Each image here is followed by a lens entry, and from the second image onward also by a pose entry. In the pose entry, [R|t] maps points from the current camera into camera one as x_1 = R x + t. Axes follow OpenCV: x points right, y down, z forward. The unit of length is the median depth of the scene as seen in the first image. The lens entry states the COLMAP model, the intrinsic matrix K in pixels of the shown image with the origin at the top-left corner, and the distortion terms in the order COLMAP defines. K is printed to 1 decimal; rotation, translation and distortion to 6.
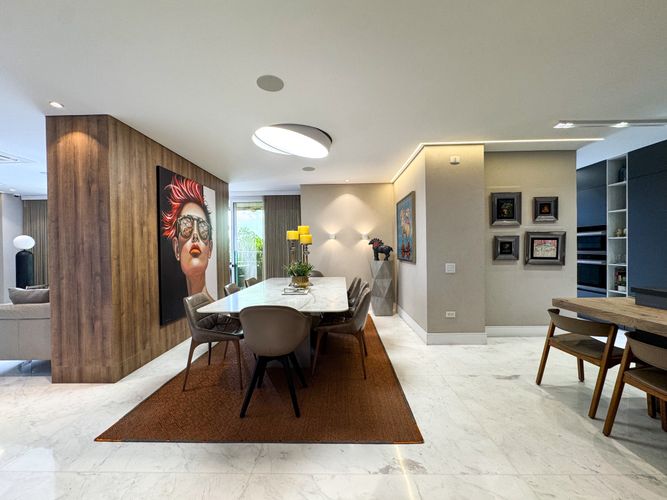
lens RADIAL K [[268.6, 0, 333.5], [0, 268.6, 250.0], [0, 0, 1]] dist [-0.001013, -0.000161]
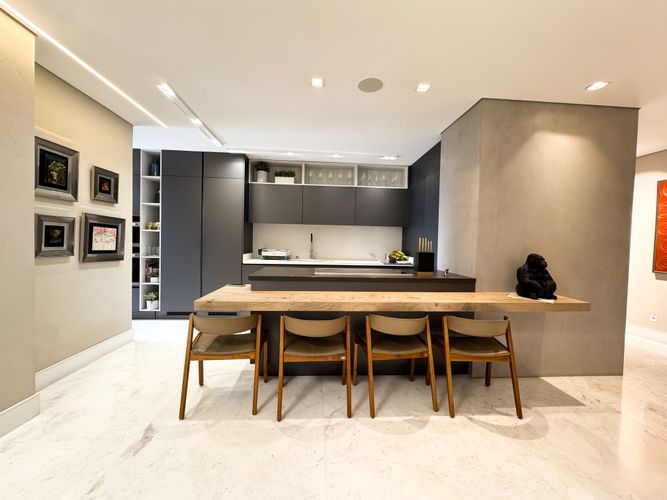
lens RADIAL K [[267.2, 0, 333.5], [0, 267.2, 250.0], [0, 0, 1]] dist [-0.001592, -0.000116]
pose [[-0.086858, -0.013205, 0.996133, -0.009259], [-0.012184, 0.999851, 0.012192, 0.008866], [-0.996146, -0.011078, -0.087006, 0.434828]]
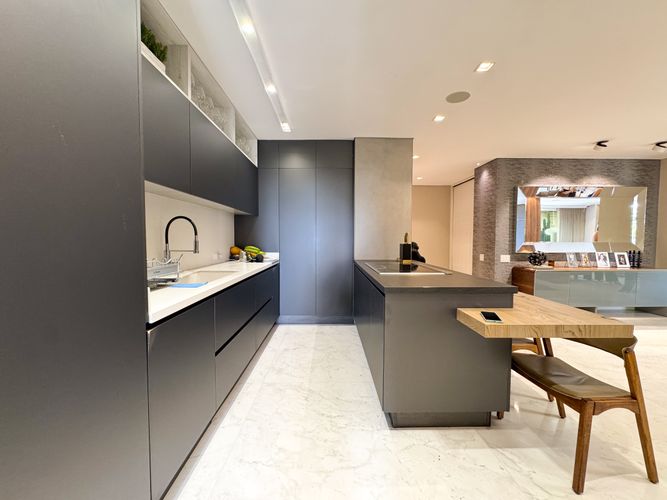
lens RADIAL K [[268.6, 0, 333.5], [0, 268.6, 250.0], [0, 0, 1]] dist [-0.001013, -0.000161]
pose [[-0.998907, 0.013908, -0.044621, 0.991713], [0.011608, 0.998610, 0.051417, -0.007381], [0.045274, 0.050843, -0.997680, 1.020421]]
